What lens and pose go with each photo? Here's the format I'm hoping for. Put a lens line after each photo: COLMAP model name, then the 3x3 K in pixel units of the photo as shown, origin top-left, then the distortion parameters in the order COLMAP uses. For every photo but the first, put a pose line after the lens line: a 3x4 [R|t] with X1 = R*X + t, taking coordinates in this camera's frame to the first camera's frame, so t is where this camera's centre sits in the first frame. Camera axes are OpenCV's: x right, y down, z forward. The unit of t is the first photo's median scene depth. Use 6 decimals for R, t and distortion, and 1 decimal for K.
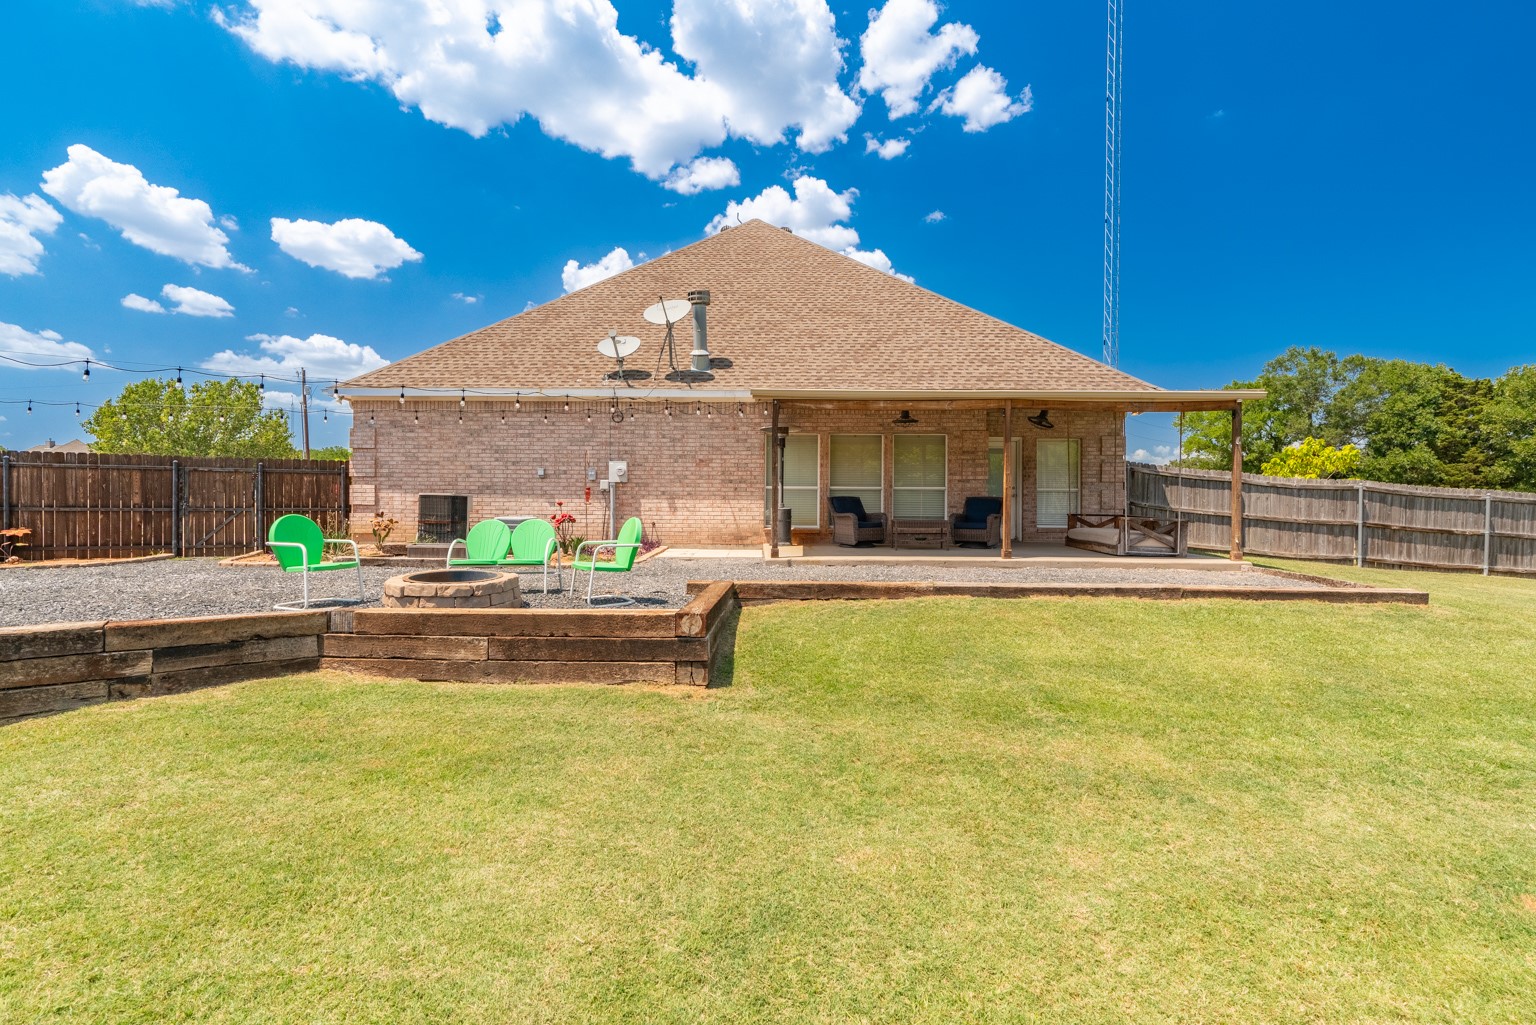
lens RADIAL K [[689.1, 0, 767.8], [0, 689.1, 514.1], [0, 0, 1]] dist [-0.016828, -0.000192]
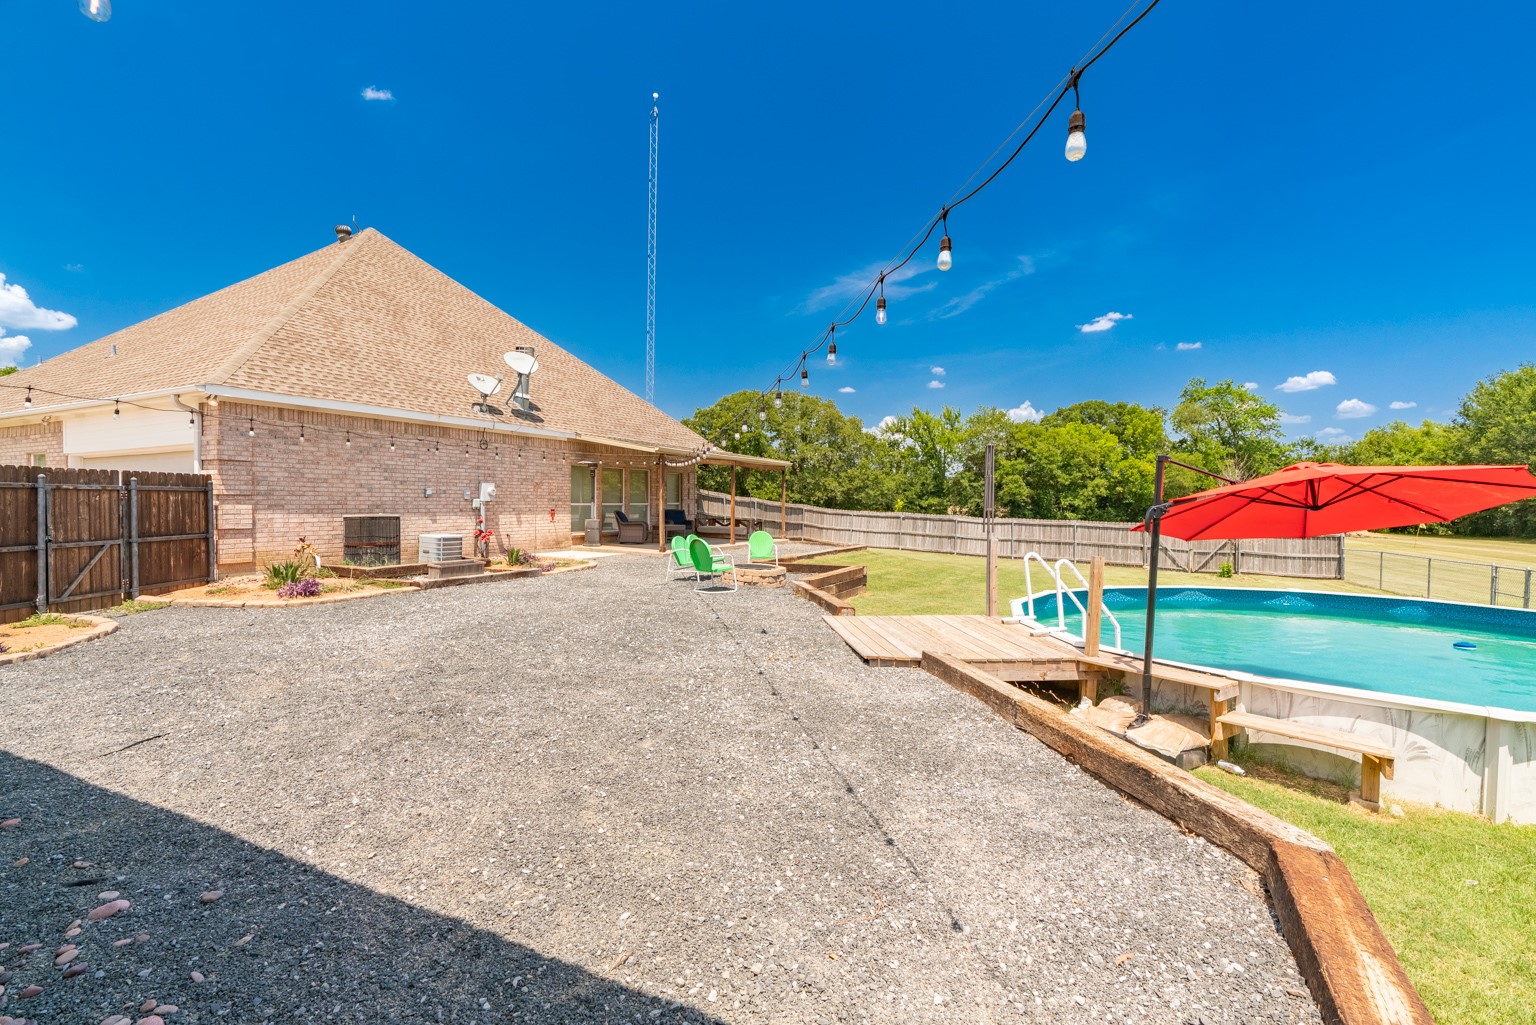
lens RADIAL K [[689.1, 0, 767.5], [0, 689.1, 512.9], [0, 0, 1]] dist [-0.016828, -0.000192]
pose [[0.432113, -0.018479, 0.901630, -1.056040], [0.002430, 0.999810, 0.019326, -0.047273], [-0.901816, -0.006160, 0.432076, 0.066732]]
